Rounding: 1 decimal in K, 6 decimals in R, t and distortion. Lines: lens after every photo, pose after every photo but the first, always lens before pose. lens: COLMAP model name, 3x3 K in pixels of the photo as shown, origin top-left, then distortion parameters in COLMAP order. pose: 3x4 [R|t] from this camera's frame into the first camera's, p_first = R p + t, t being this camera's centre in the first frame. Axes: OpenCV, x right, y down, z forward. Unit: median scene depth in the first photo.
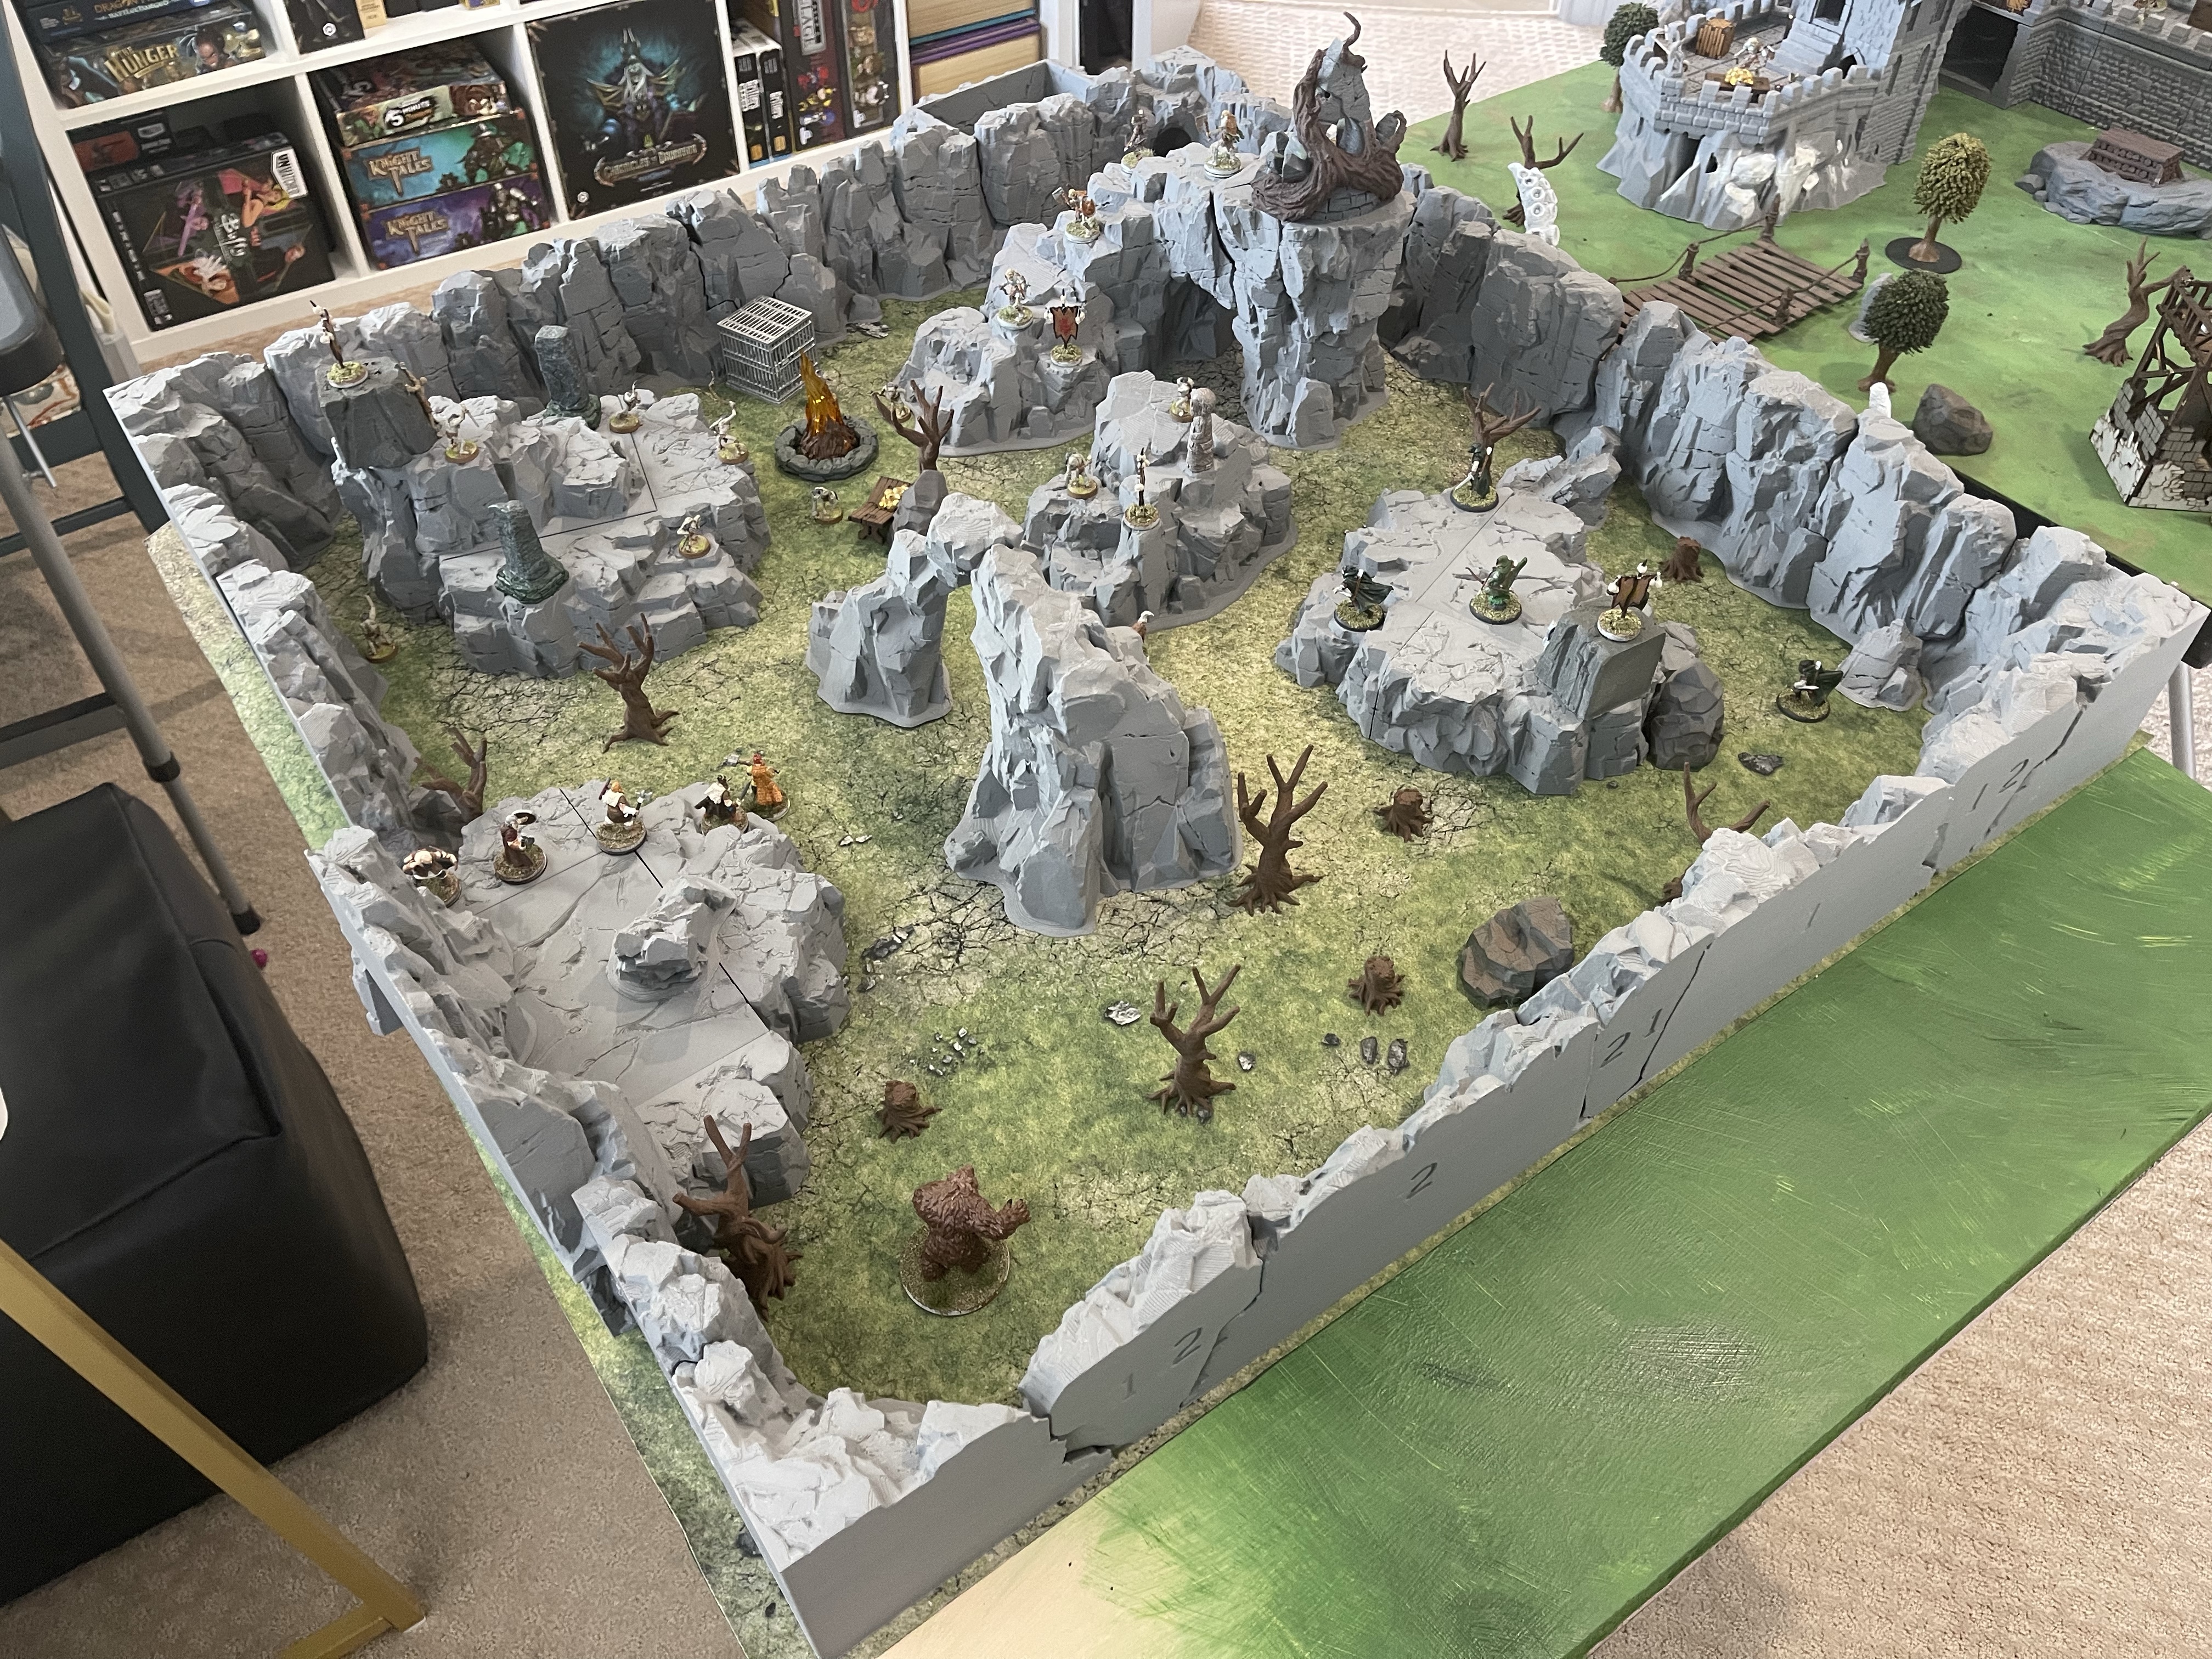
lens RADIAL K [[1681.2, 0, 1090.5], [0, 1681.2, 826.4], [0, 0, 1]] dist [0.086879, -0.131402]
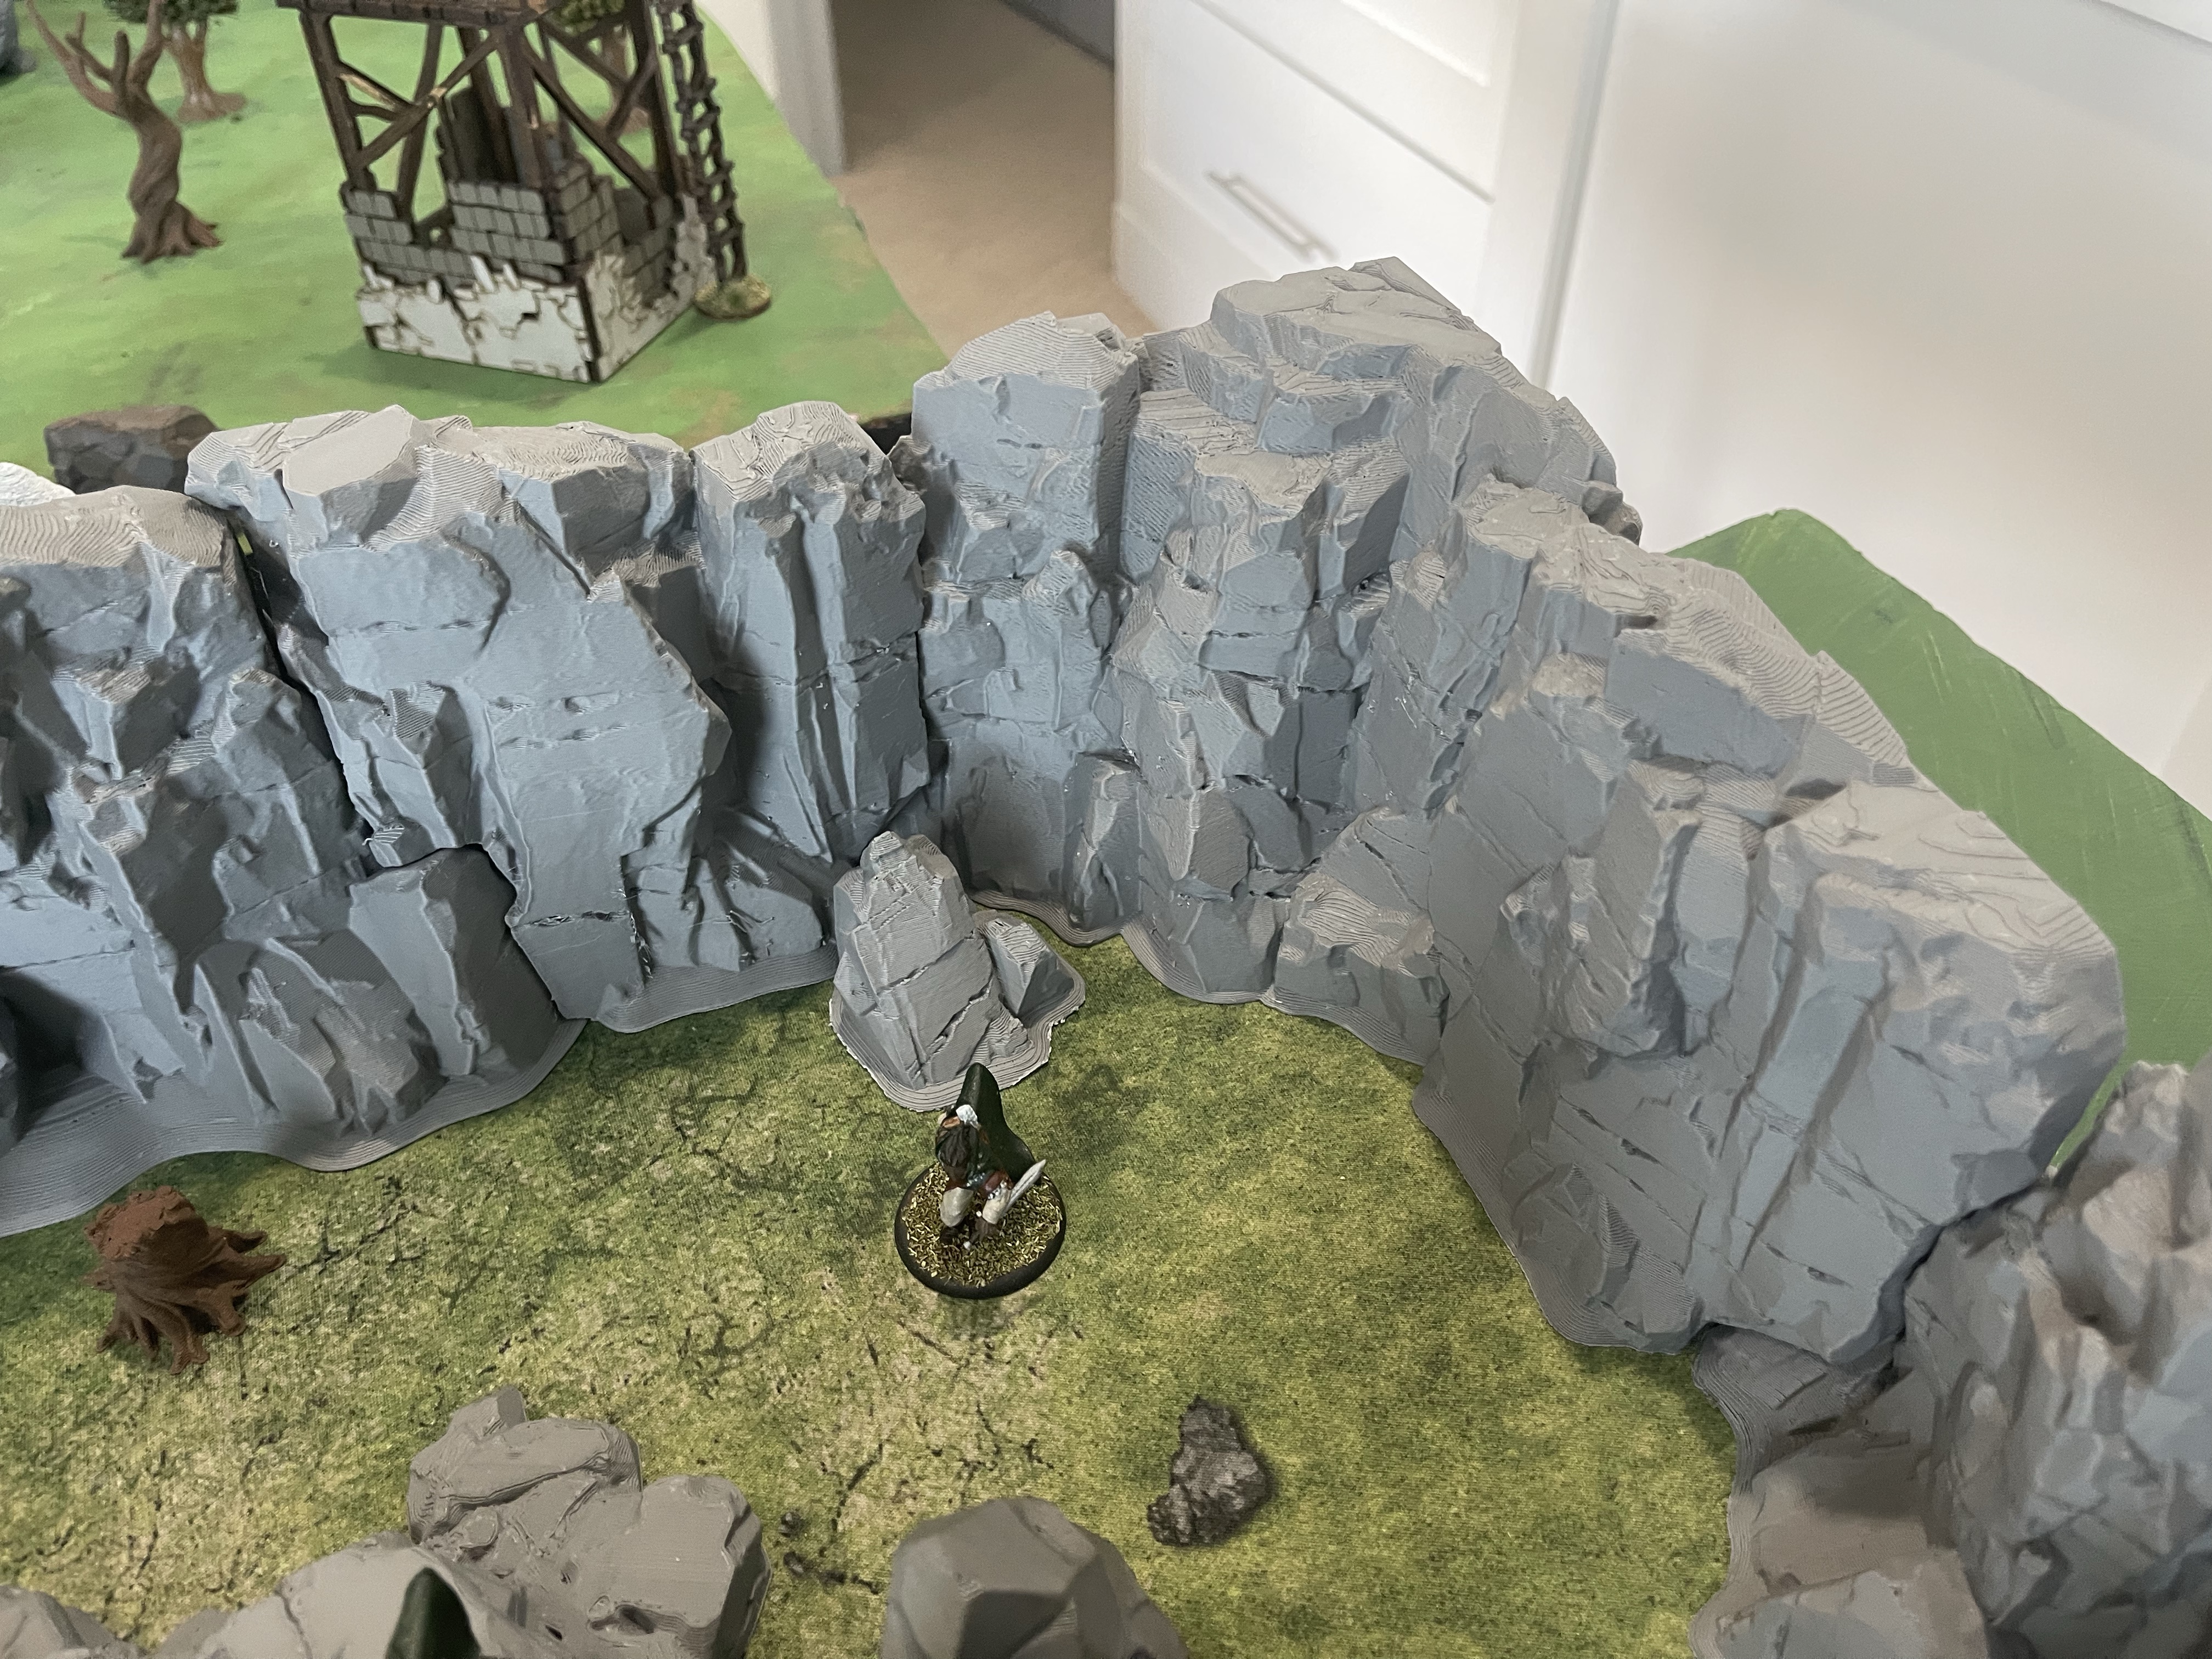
lens RADIAL K [[1708.1, 0, 1118.0], [0, 1708.1, 837.5], [0, 0, 1]] dist [0.062417, -0.113214]
pose [[0.209359, -0.662327, 0.719369, 0.212186], [0.710251, 0.608649, 0.353681, -0.170985], [-0.672096, 0.436886, 0.597844, 0.653091]]
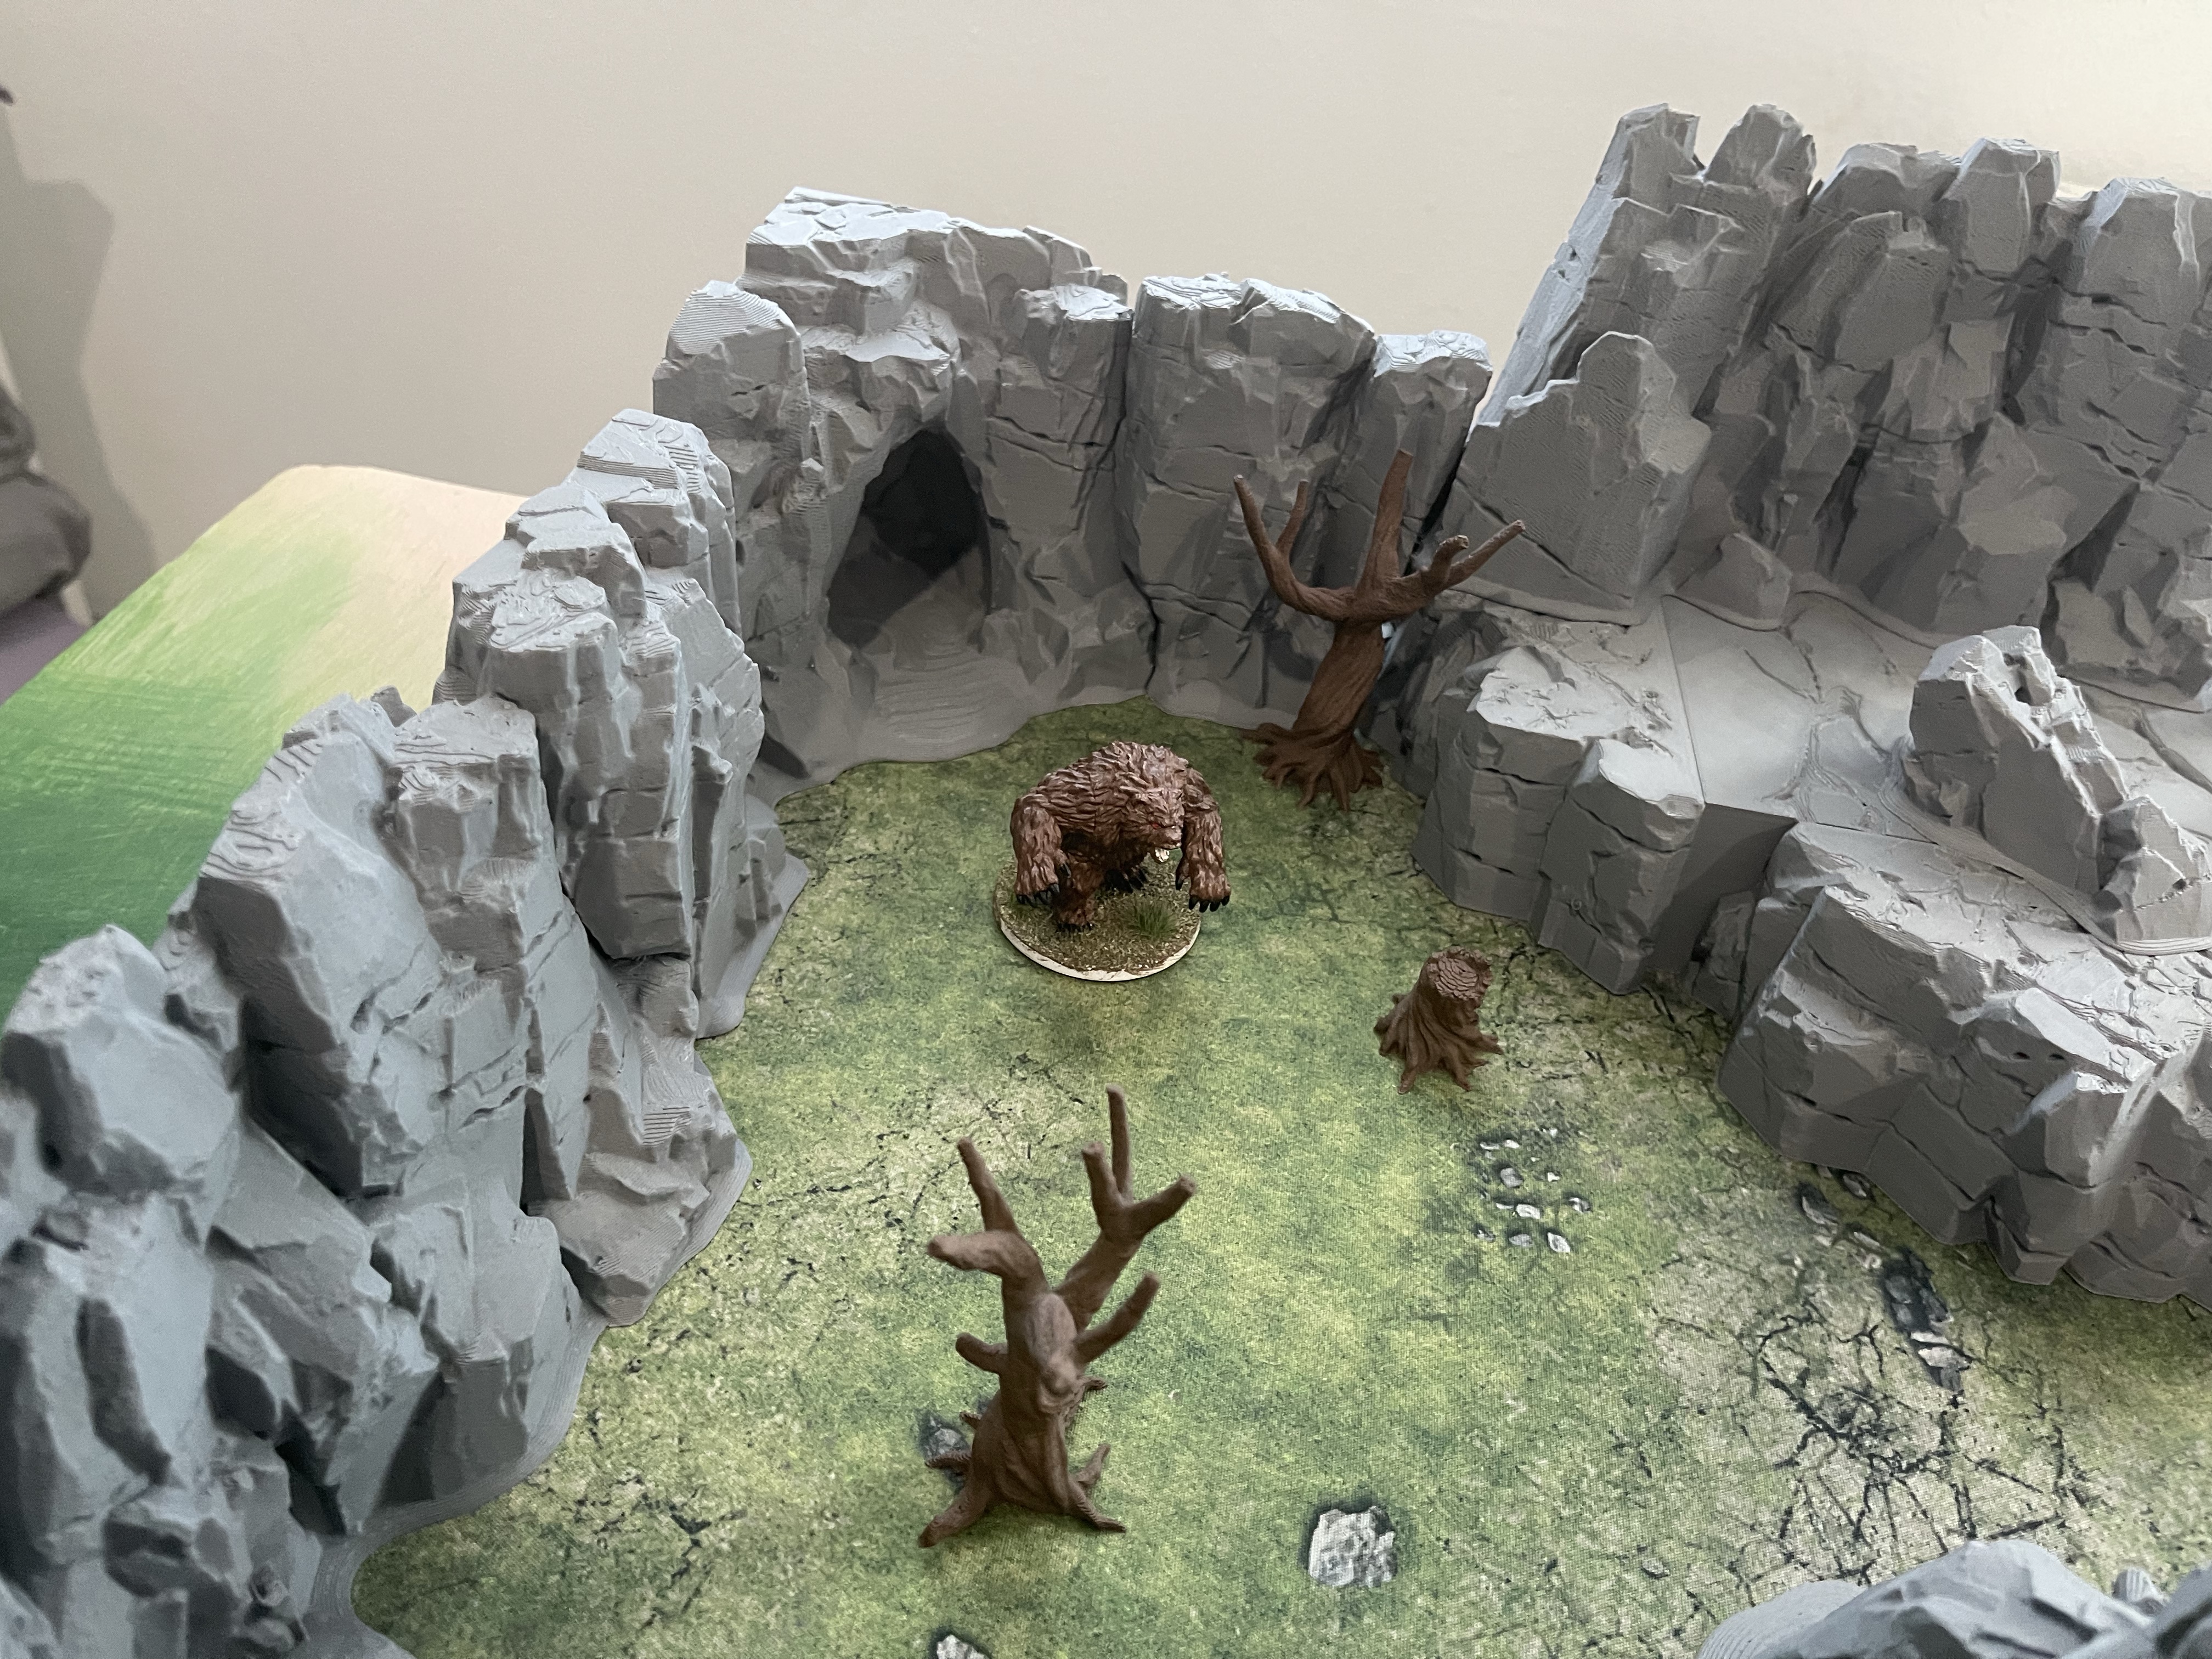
lens RADIAL K [[1695.9, 0, 1096.6], [0, 1695.9, 809.7], [0, 0, 1]] dist [0.083099, -0.137612]
pose [[-0.703520, 0.401375, -0.586479, 0.139065], [-0.586044, 0.139163, 0.798239, -0.106060], [0.402010, 0.905280, 0.137320, 0.578447]]
